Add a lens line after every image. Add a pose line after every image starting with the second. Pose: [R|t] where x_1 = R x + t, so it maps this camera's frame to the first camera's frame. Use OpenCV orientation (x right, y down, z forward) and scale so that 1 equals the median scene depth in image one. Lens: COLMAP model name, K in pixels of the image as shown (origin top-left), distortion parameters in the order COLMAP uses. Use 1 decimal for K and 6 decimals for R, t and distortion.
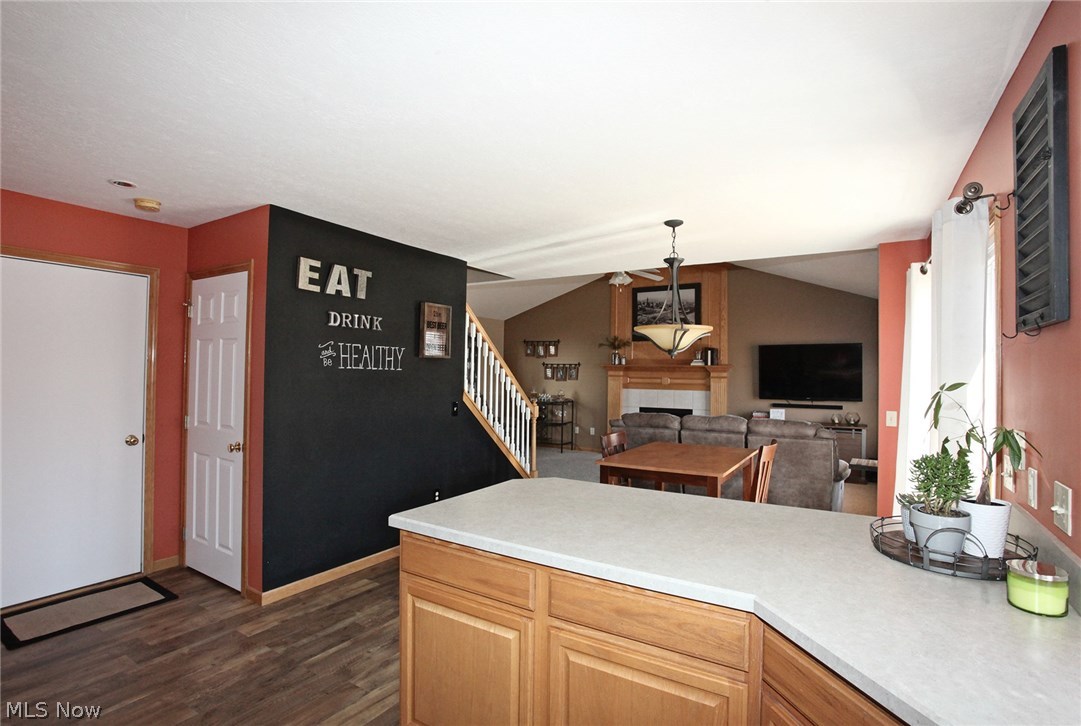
lens RADIAL K [[533.8, 0, 540.5], [0, 533.8, 363.0], [0, 0, 1]] dist [-0.057516, 0.000180]
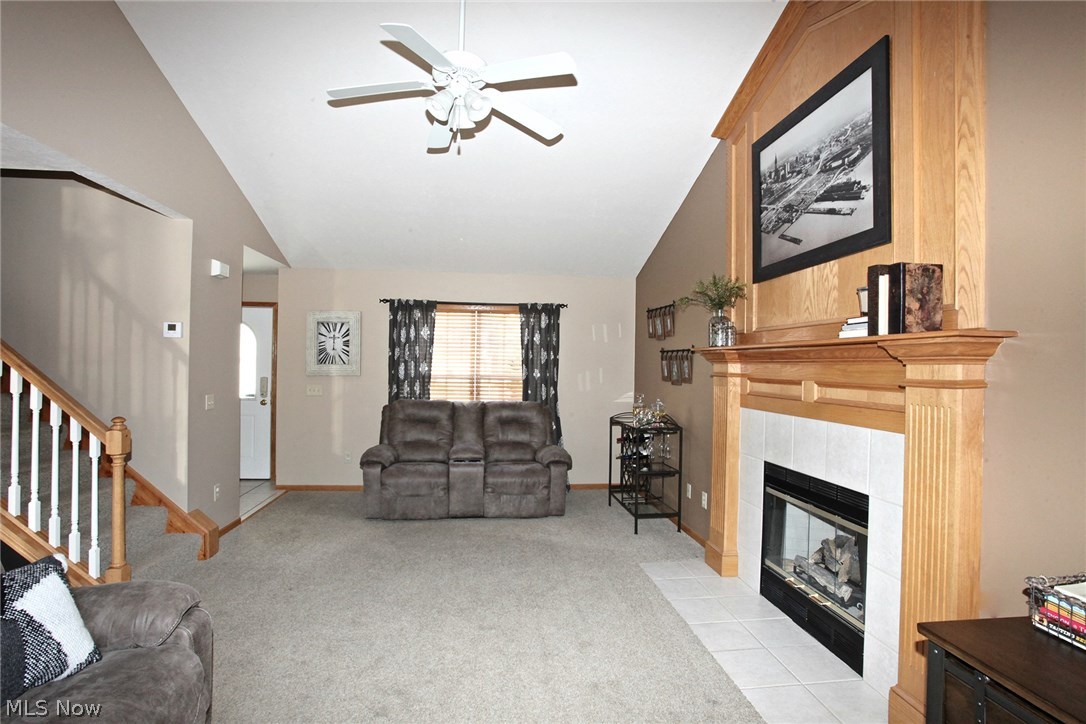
lens RADIAL K [[532.2, 0, 543.0], [0, 532.2, 362.0], [0, 0, 1]] dist [-0.071615, 0.031727]
pose [[0.615177, -0.006500, -0.788363, 0.375460], [0.002549, 0.999977, -0.006256, 0.016932], [0.788385, 0.001839, 0.615179, 0.655432]]
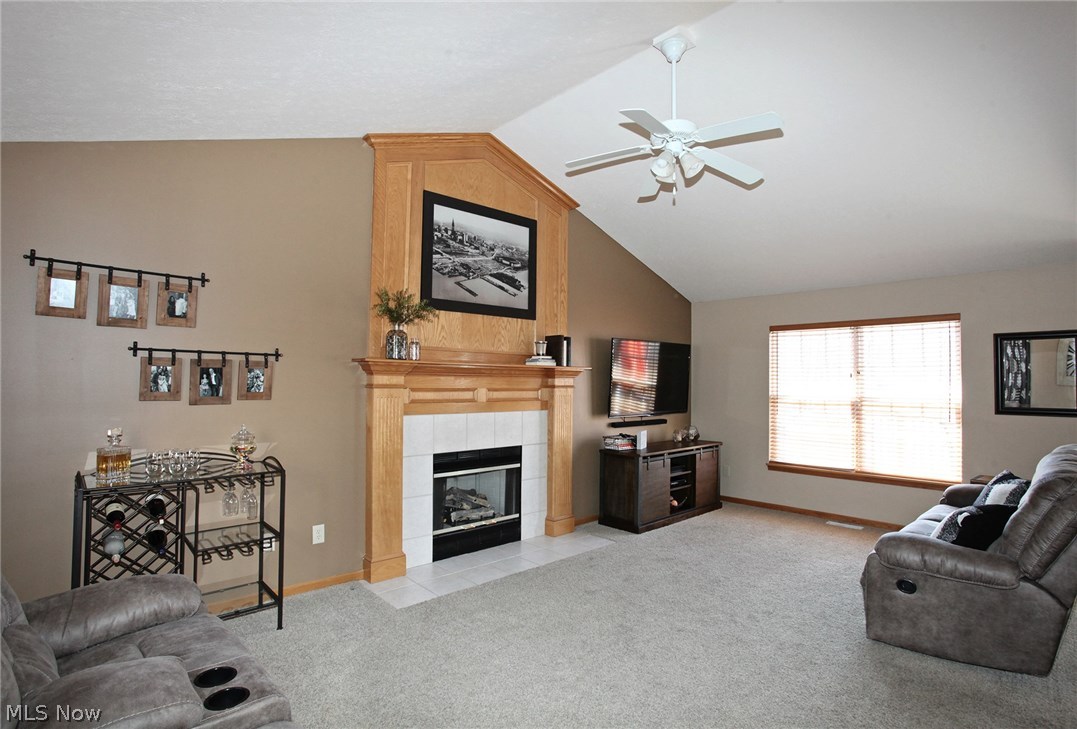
lens RADIAL K [[540.3, 0, 554.1], [0, 540.3, 366.0], [0, 0, 1]] dist [-0.071793, 0.036779]
pose [[0.260742, 0.017989, 0.965241, -0.232914], [-0.022361, 0.999671, -0.012590, 0.011014], [-0.965149, -0.018301, 0.261059, 0.777689]]
